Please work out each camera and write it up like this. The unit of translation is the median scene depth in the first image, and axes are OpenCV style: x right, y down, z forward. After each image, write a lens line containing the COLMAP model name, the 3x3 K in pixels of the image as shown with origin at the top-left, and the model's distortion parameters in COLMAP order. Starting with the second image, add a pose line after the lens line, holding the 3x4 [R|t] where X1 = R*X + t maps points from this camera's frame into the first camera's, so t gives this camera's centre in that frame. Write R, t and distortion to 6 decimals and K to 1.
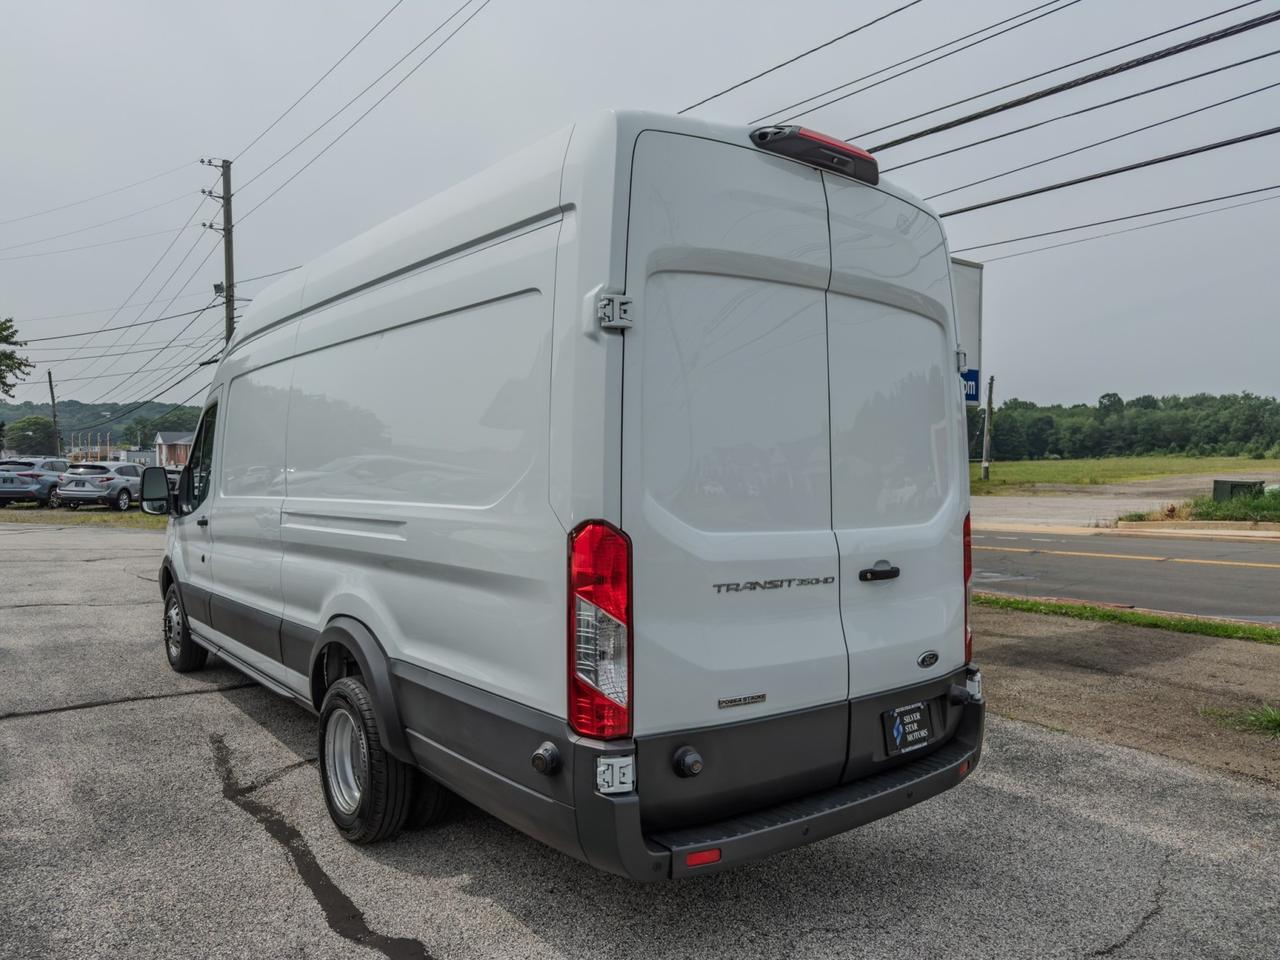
lens RADIAL K [[888.3, 0, 643.1], [0, 888.3, 450.1], [0, 0, 1]] dist [0.051682, -0.050135]
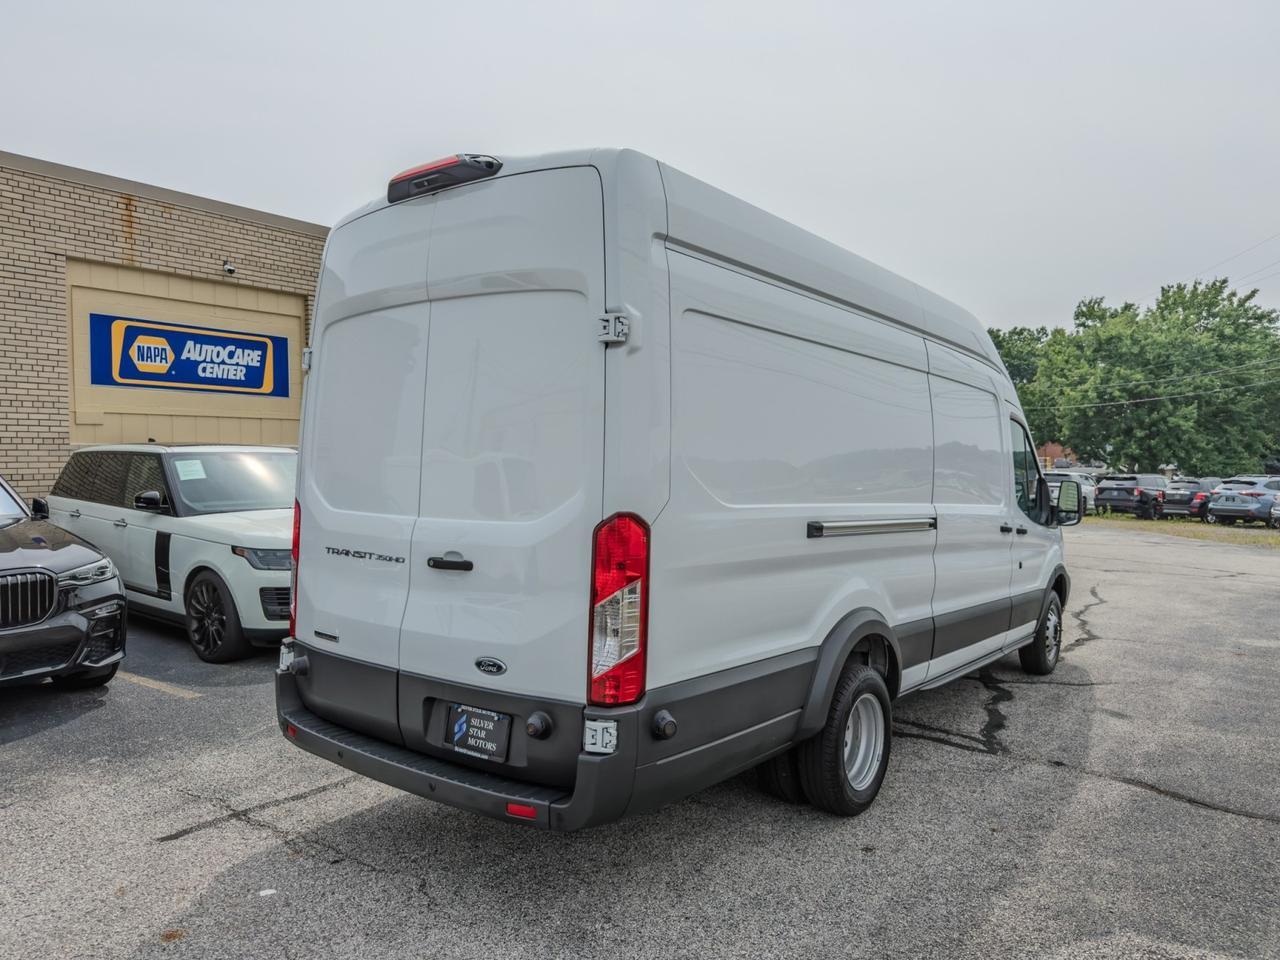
lens RADIAL K [[863.9, 0, 639.0], [0, 863.9, 450.4], [0, 0, 1]] dist [0.115943, -0.157648]
pose [[0.259802, -0.030975, -0.965165, 1.318048], [0.007700, 0.999520, -0.030005, 0.040730], [0.965631, 0.000363, 0.259915, 0.971856]]
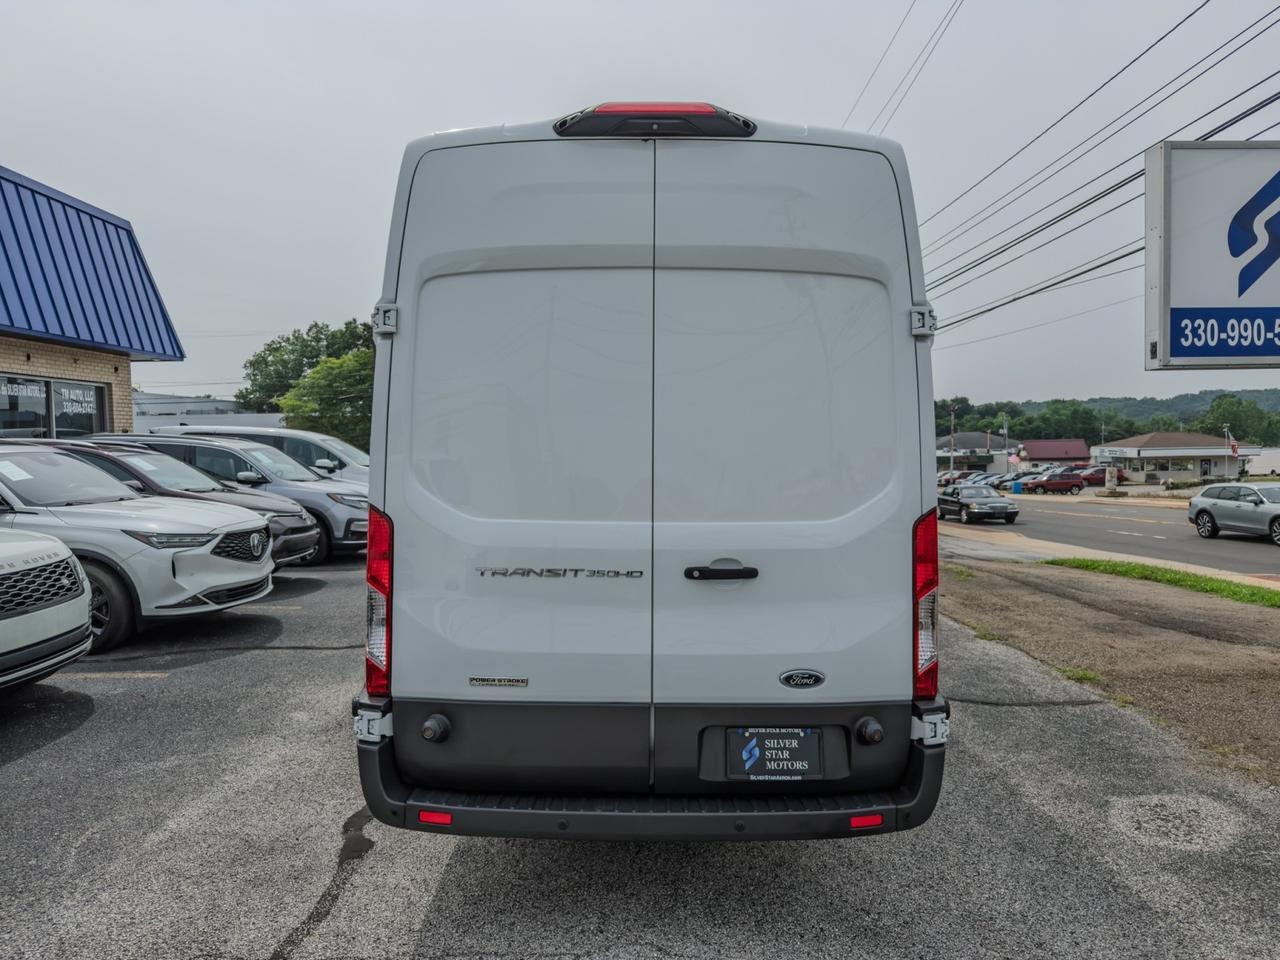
lens RADIAL K [[888.3, 0, 643.1], [0, 888.3, 450.1], [0, 0, 1]] dist [0.051682, -0.050135]
pose [[0.785183, -0.017877, -0.619006, 0.776659], [0.019285, 0.999804, -0.004412, 0.017657], [0.618964, -0.008473, 0.785374, 0.255486]]
